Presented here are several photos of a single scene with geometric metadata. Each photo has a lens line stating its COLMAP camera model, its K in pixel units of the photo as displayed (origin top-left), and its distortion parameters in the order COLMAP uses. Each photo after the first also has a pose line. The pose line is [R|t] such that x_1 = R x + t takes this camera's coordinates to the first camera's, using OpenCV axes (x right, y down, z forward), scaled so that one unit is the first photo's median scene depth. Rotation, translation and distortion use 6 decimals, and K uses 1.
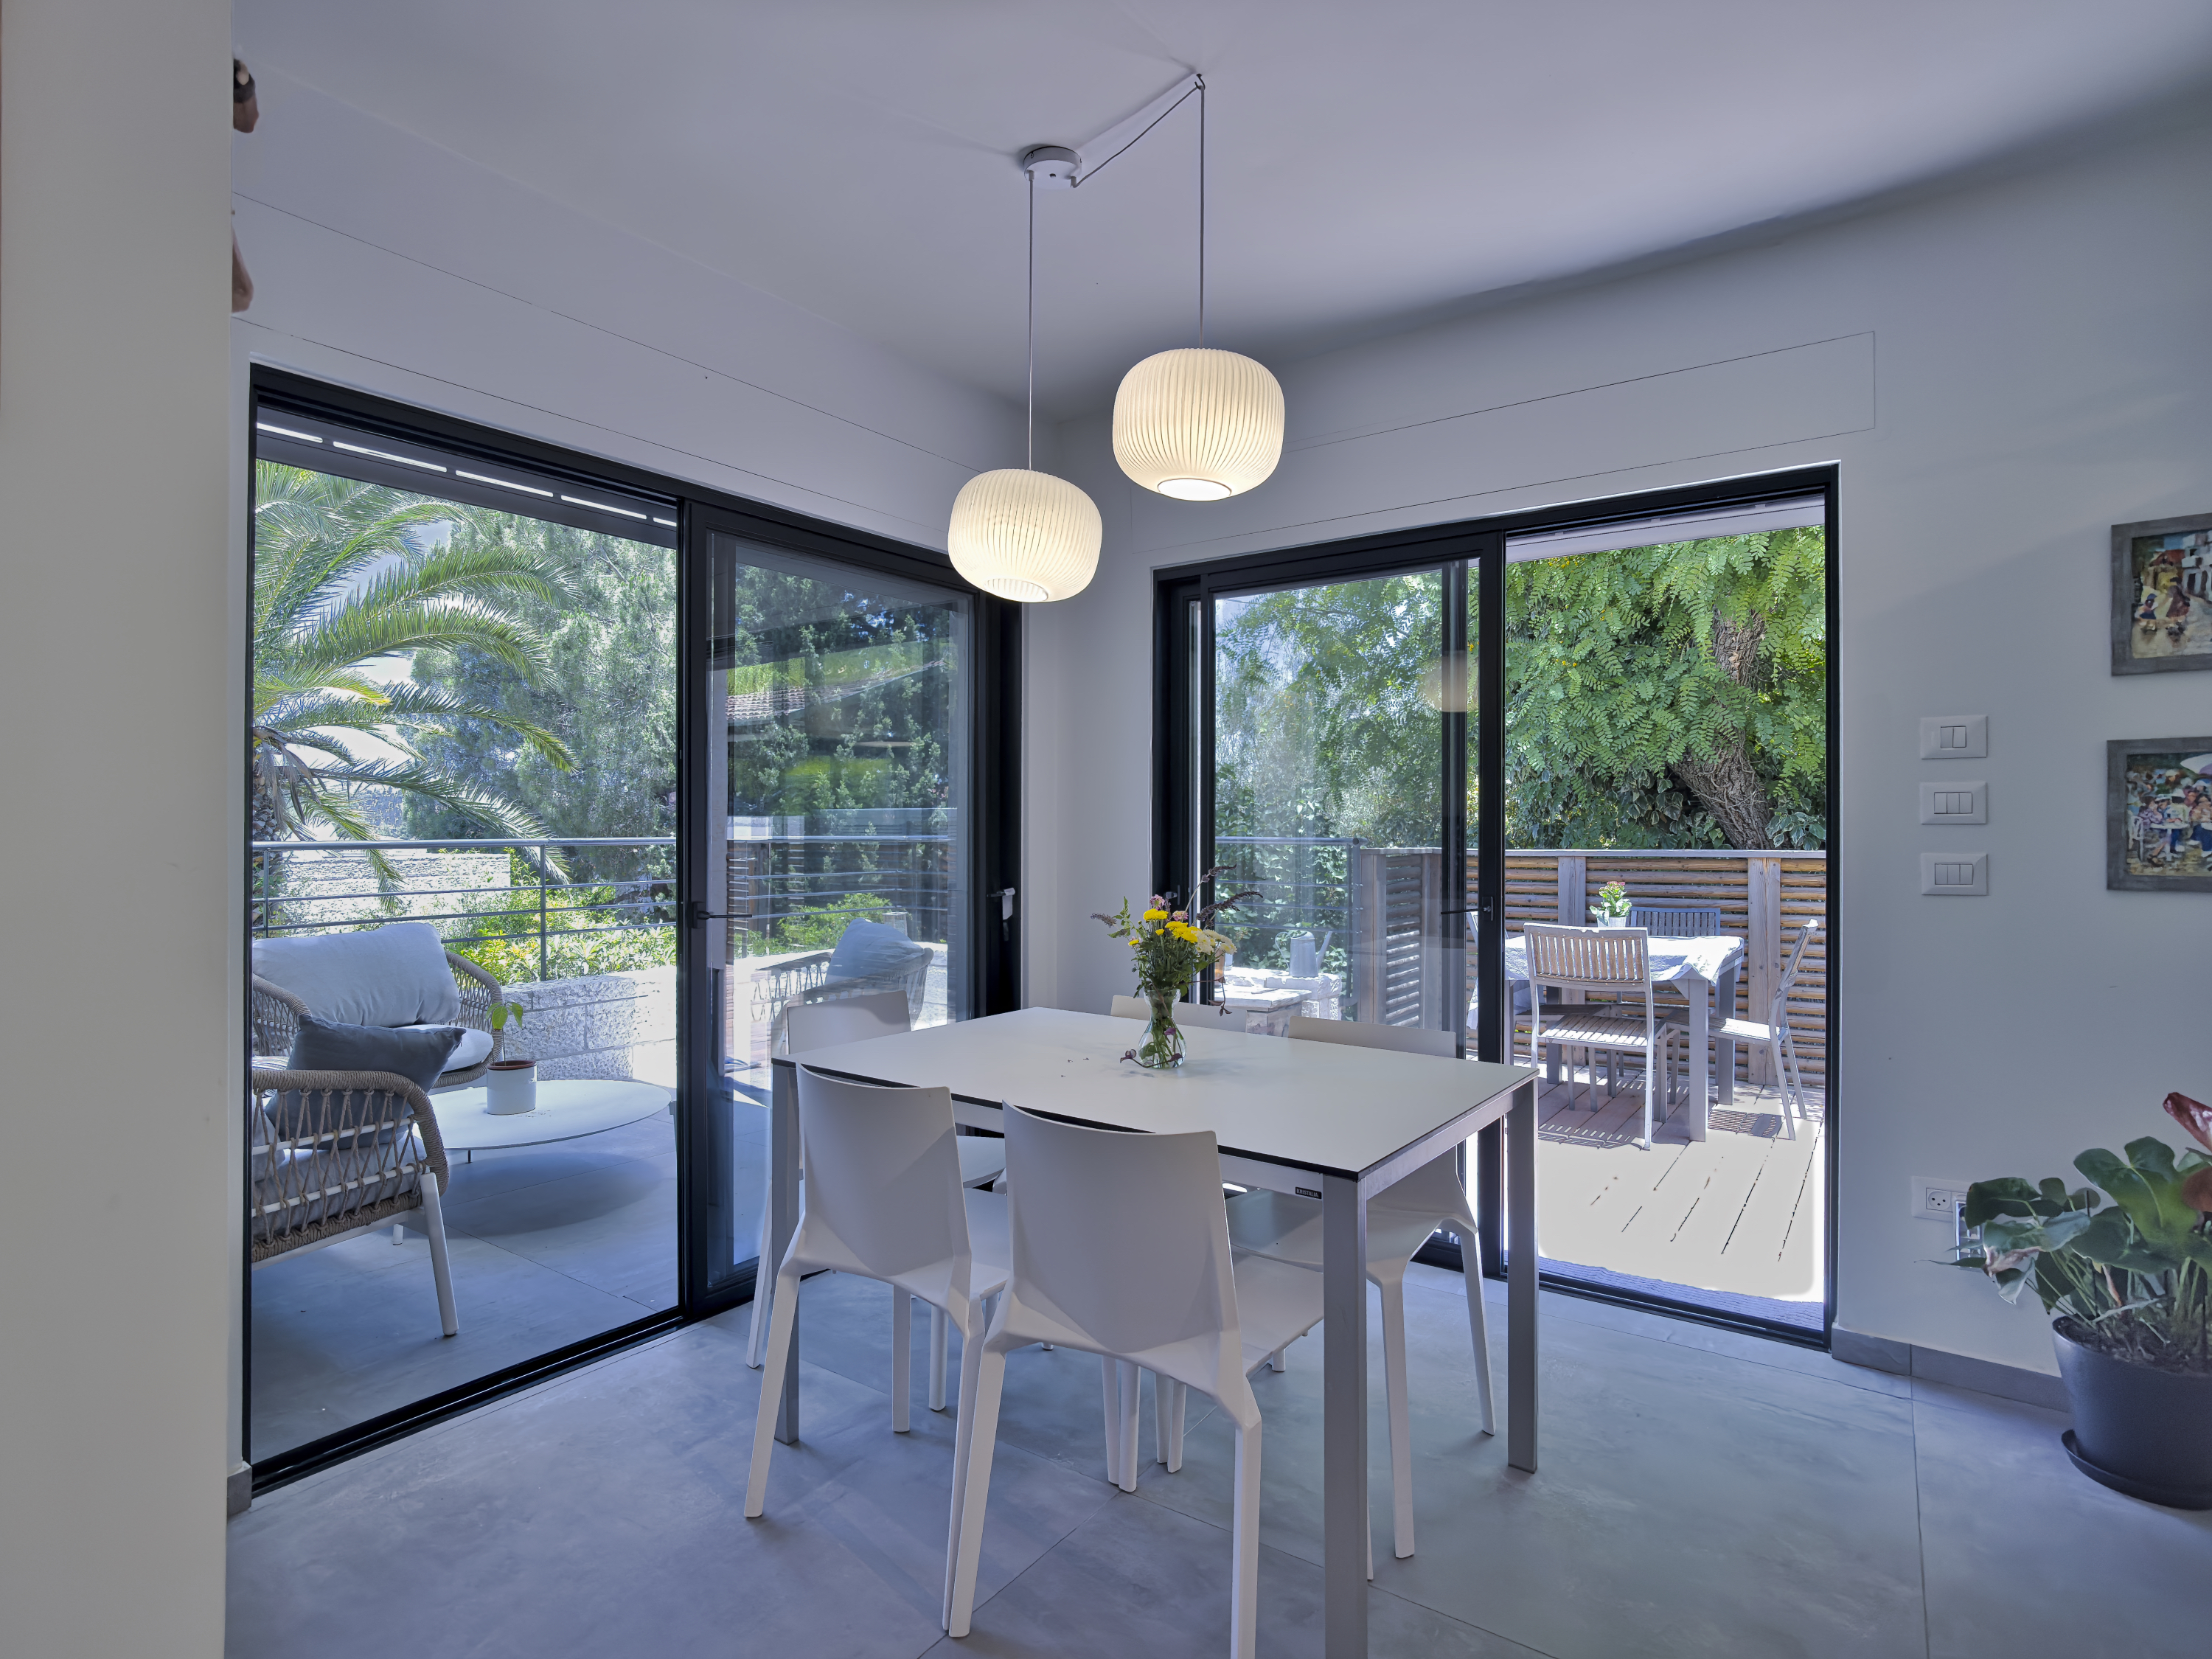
lens RADIAL K [[1141.2, 0, 1099.2], [0, 1141.2, 826.8], [0, 0, 1]] dist [-0.033942, 0.012130]
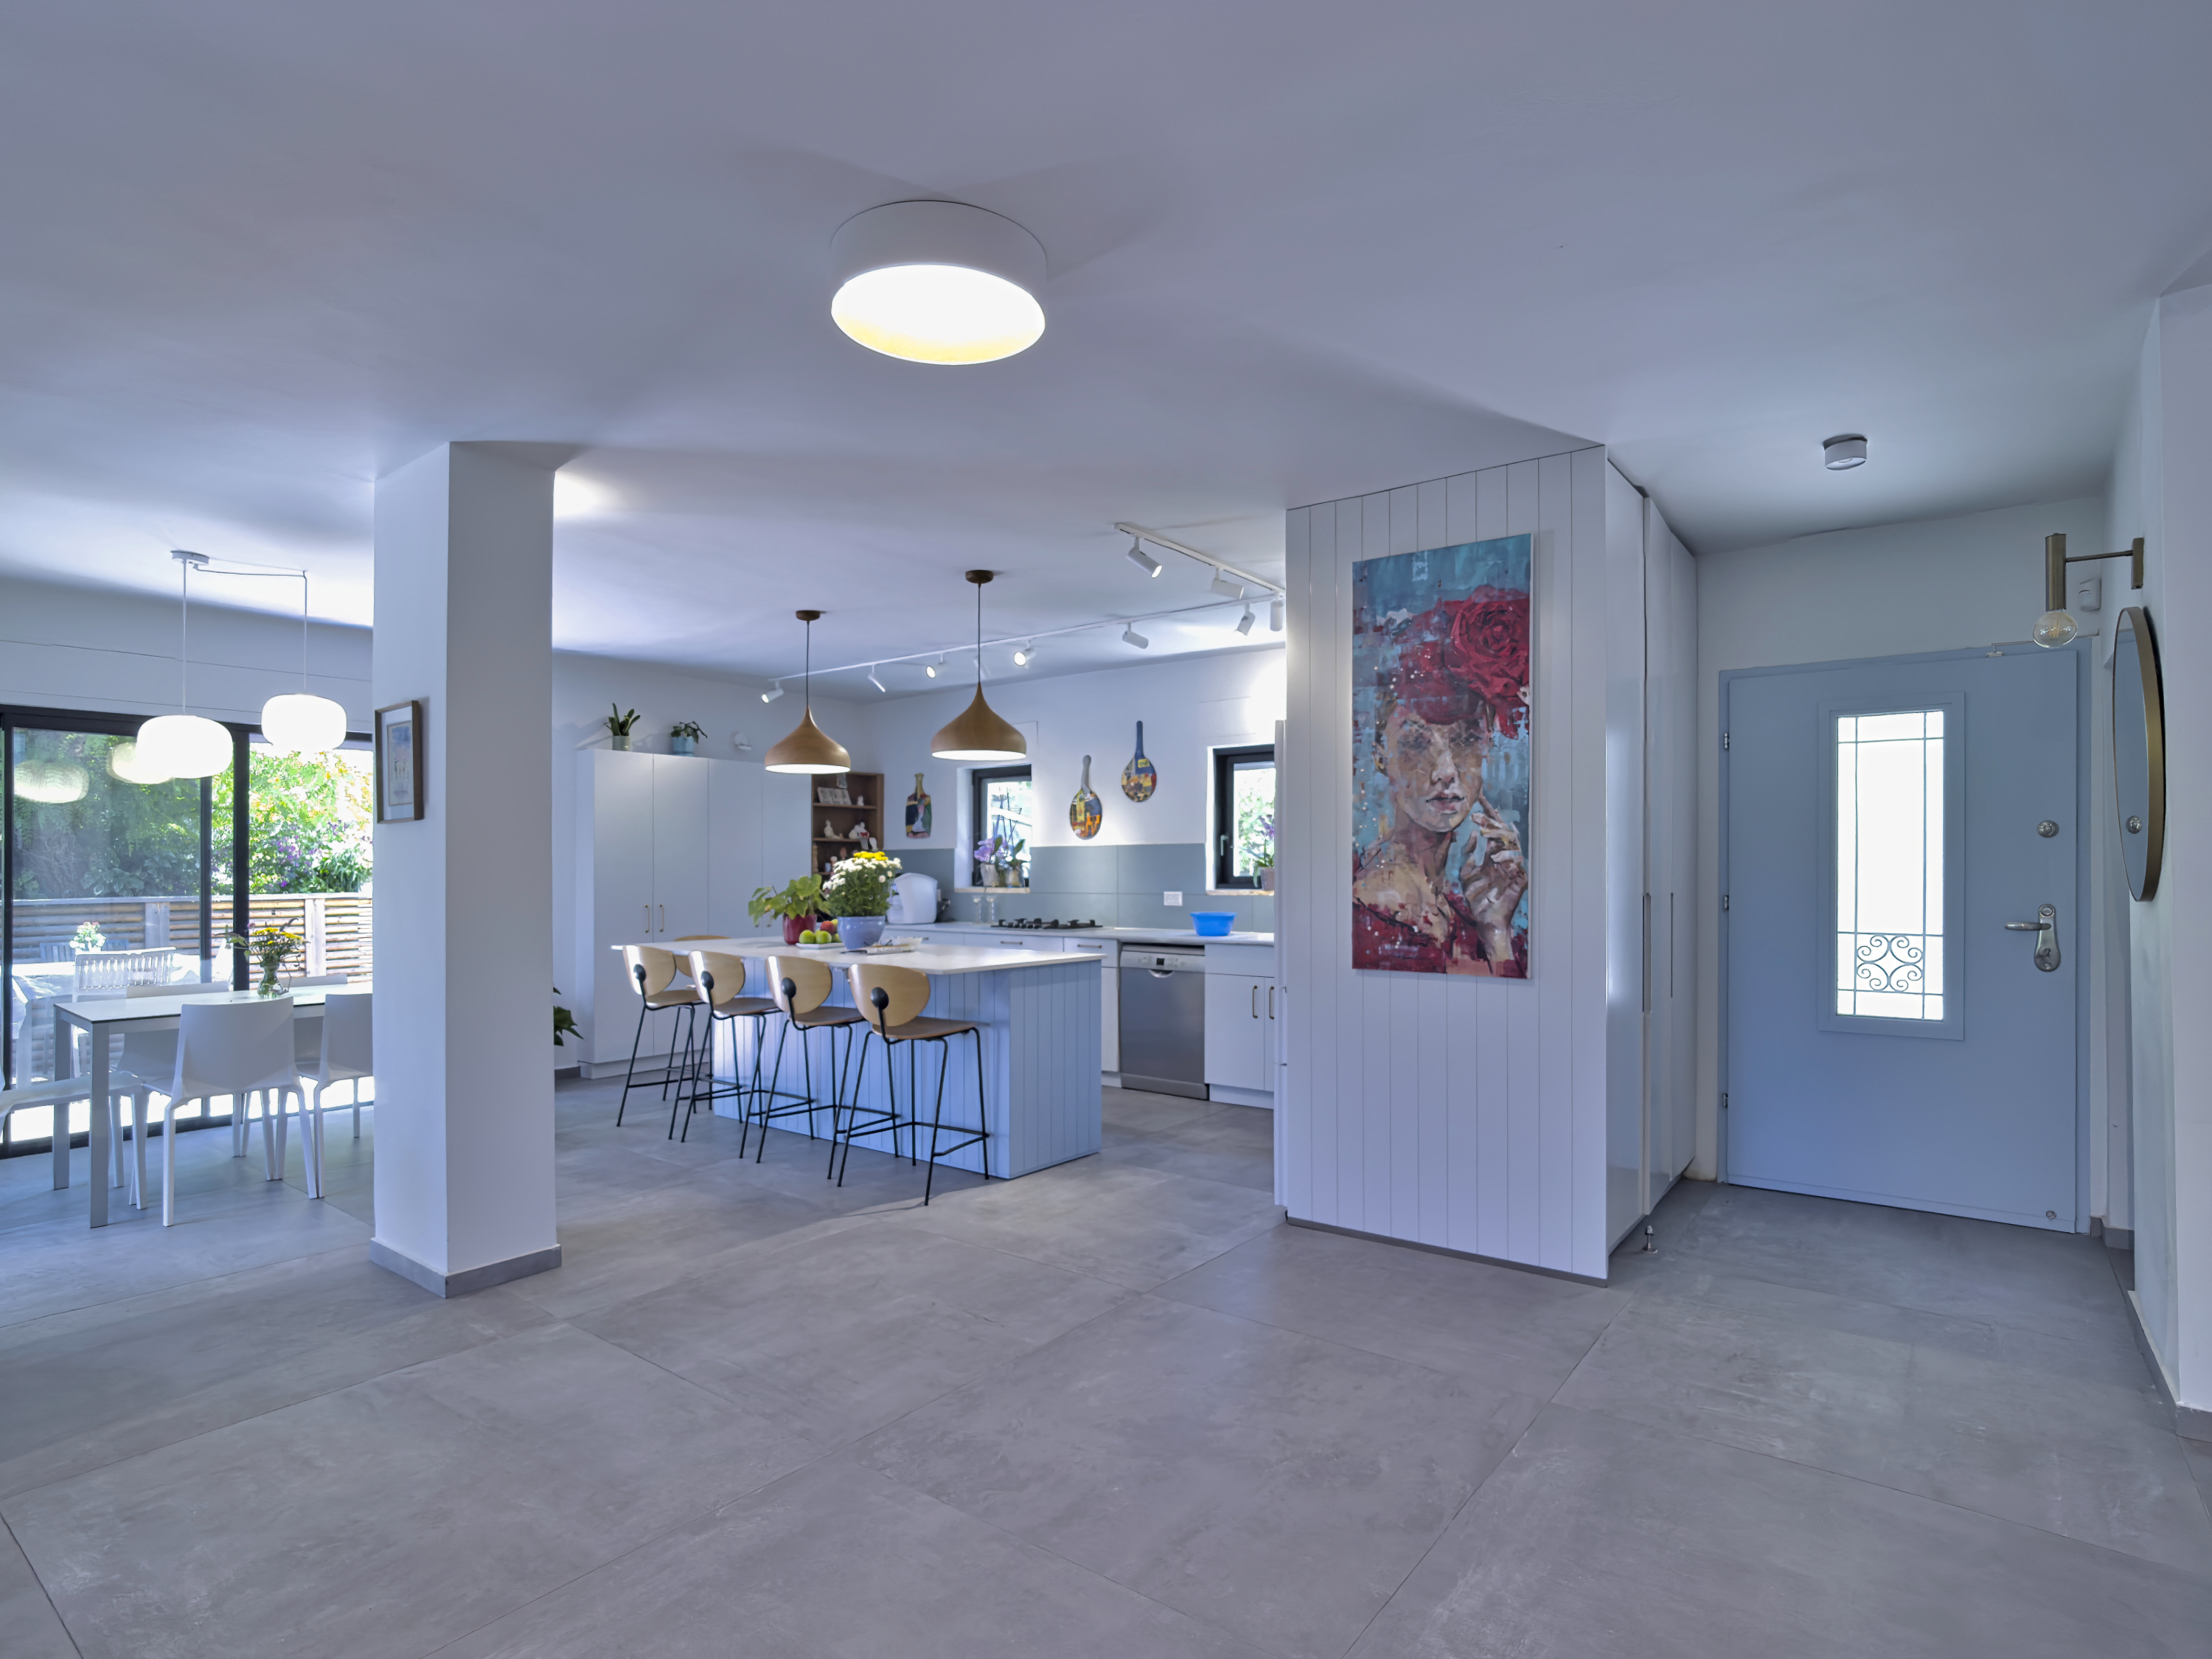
lens RADIAL K [[1141.2, 0, 1109.4], [0, 1141.2, 872.1], [0, 0, 1]] dist [-0.033942, 0.012130]
pose [[0.033029, -0.006026, 0.999436, -1.666234], [-0.000028, 0.999982, 0.006030, -0.041577], [-0.999454, -0.000227, 0.033028, -0.575455]]
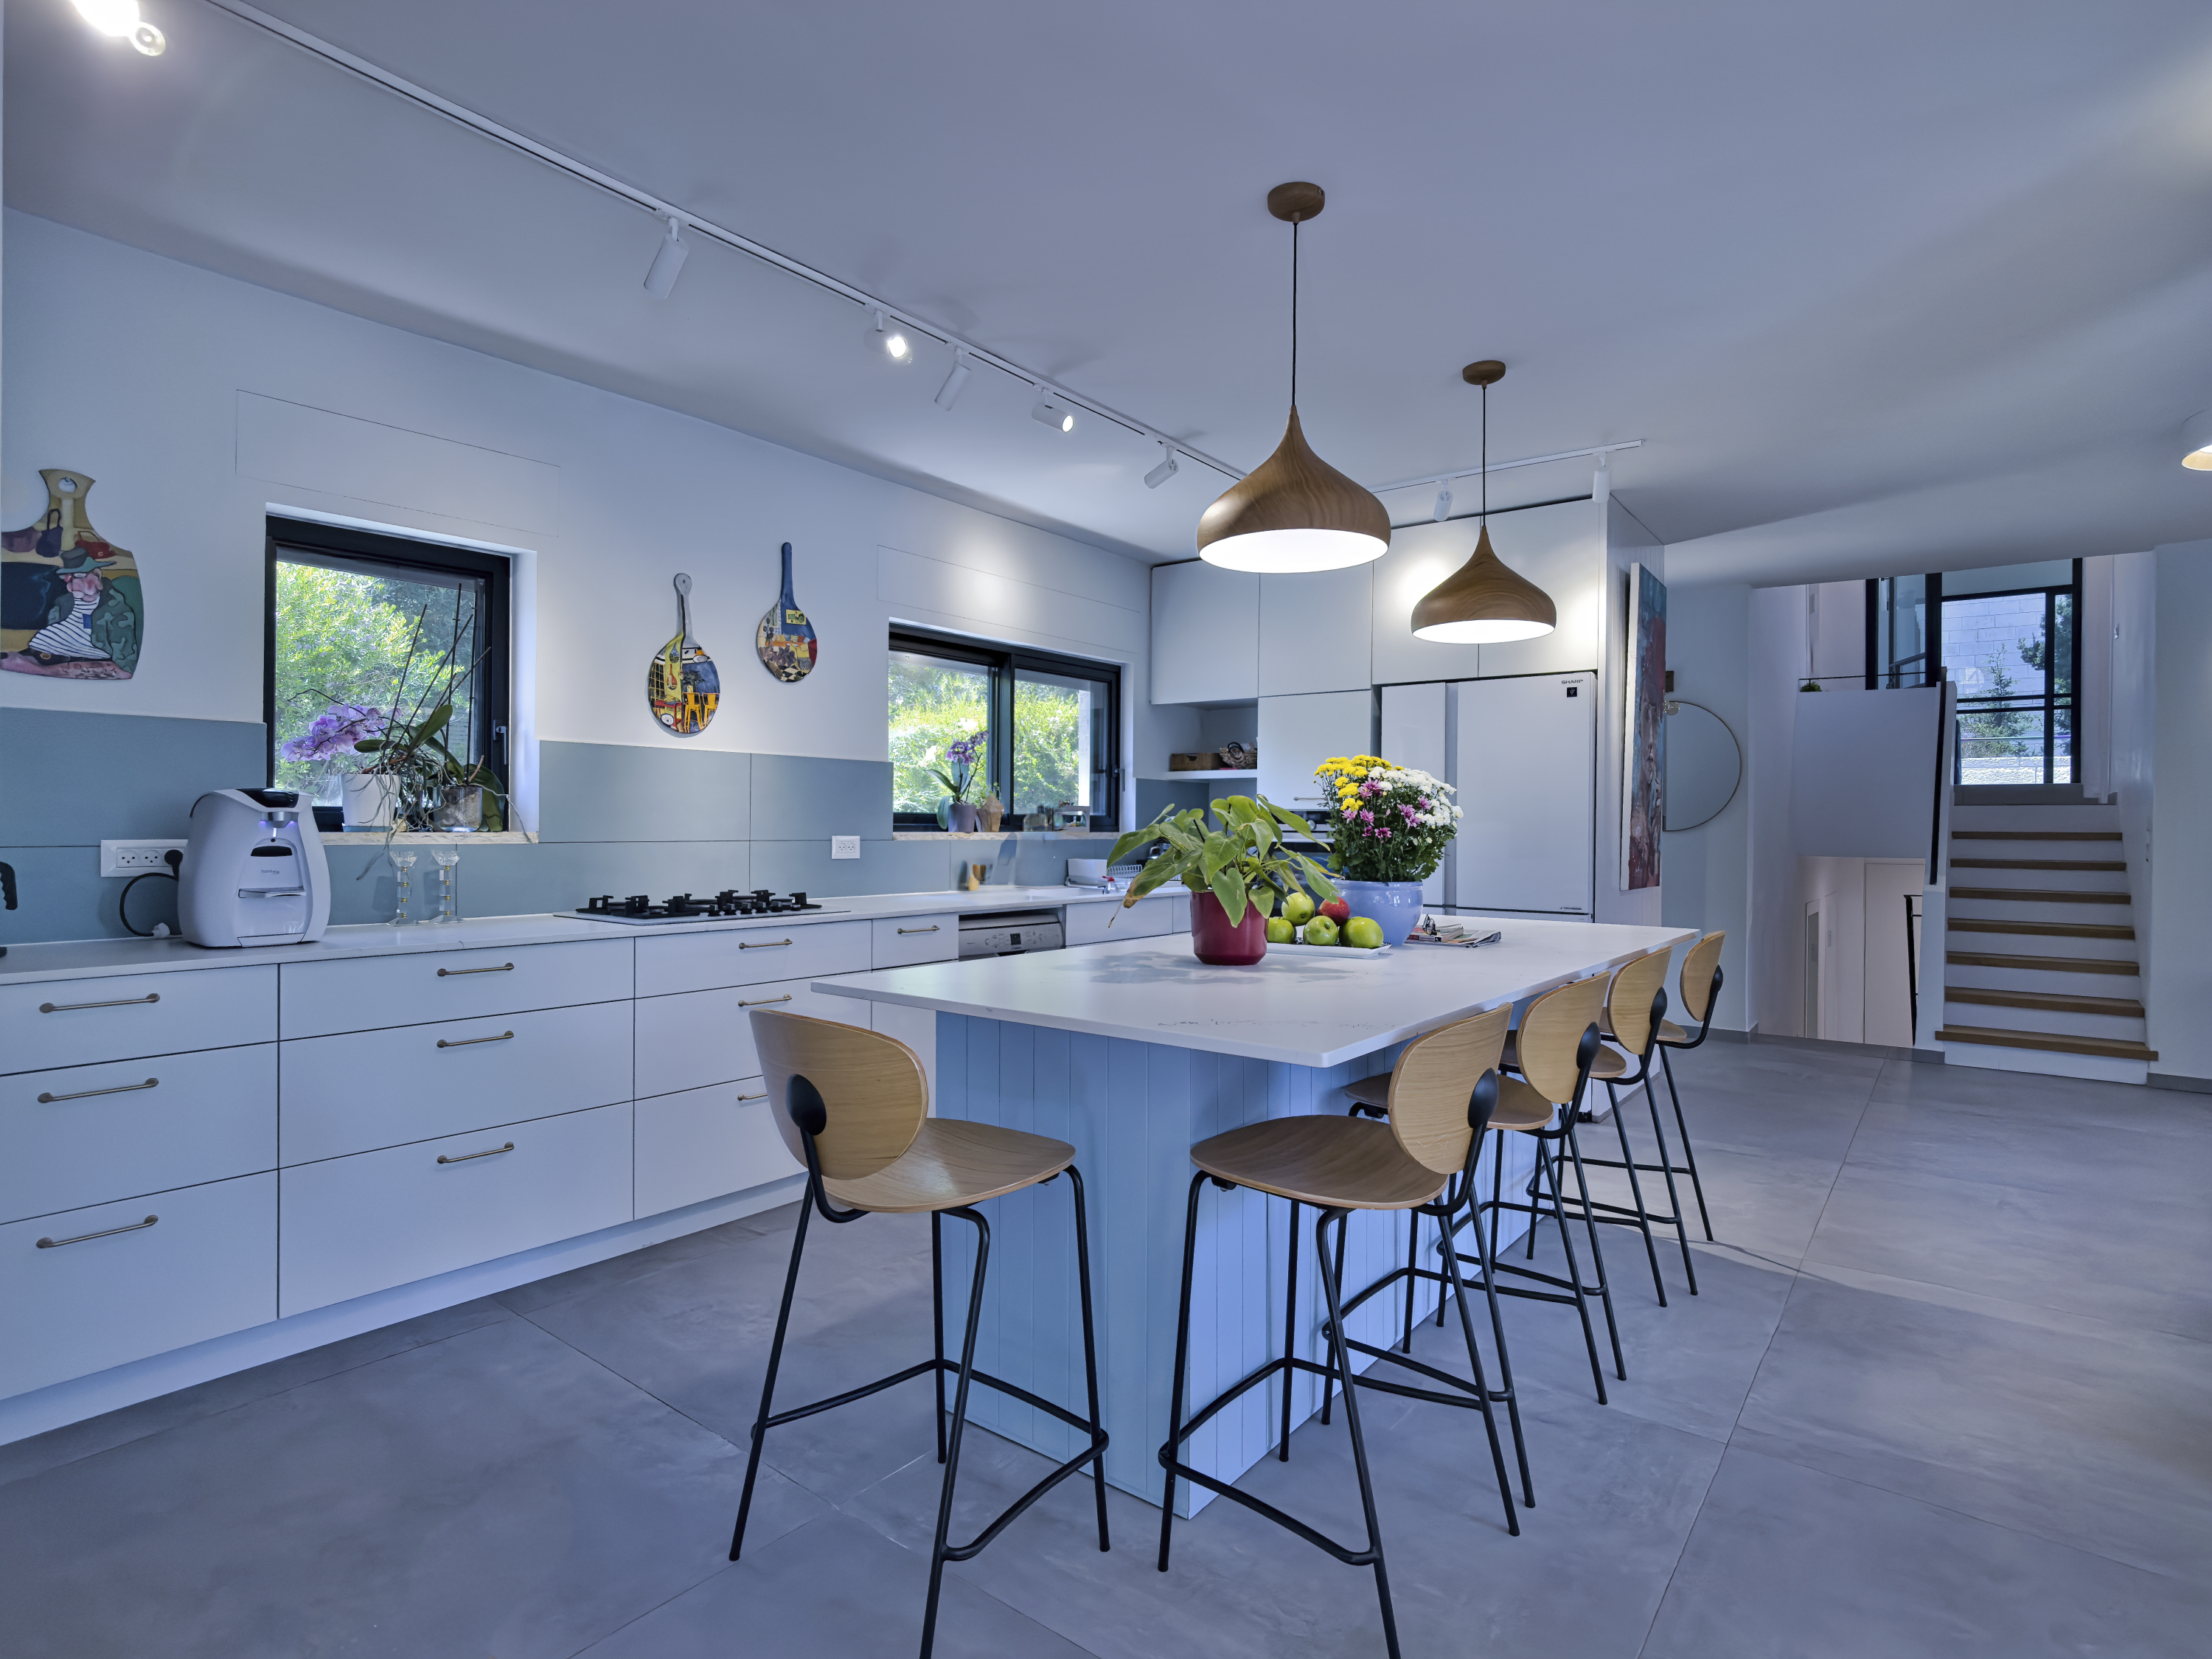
lens RADIAL K [[1141.2, 0, 1095.7], [0, 1141.2, 823.1], [0, 0, 1]] dist [-0.033942, 0.012130]
pose [[-0.998564, -0.011464, 0.052322, 0.555373], [-0.011691, 0.999924, -0.004027, 0.004369], [-0.052272, -0.004633, -0.998622, 0.999033]]
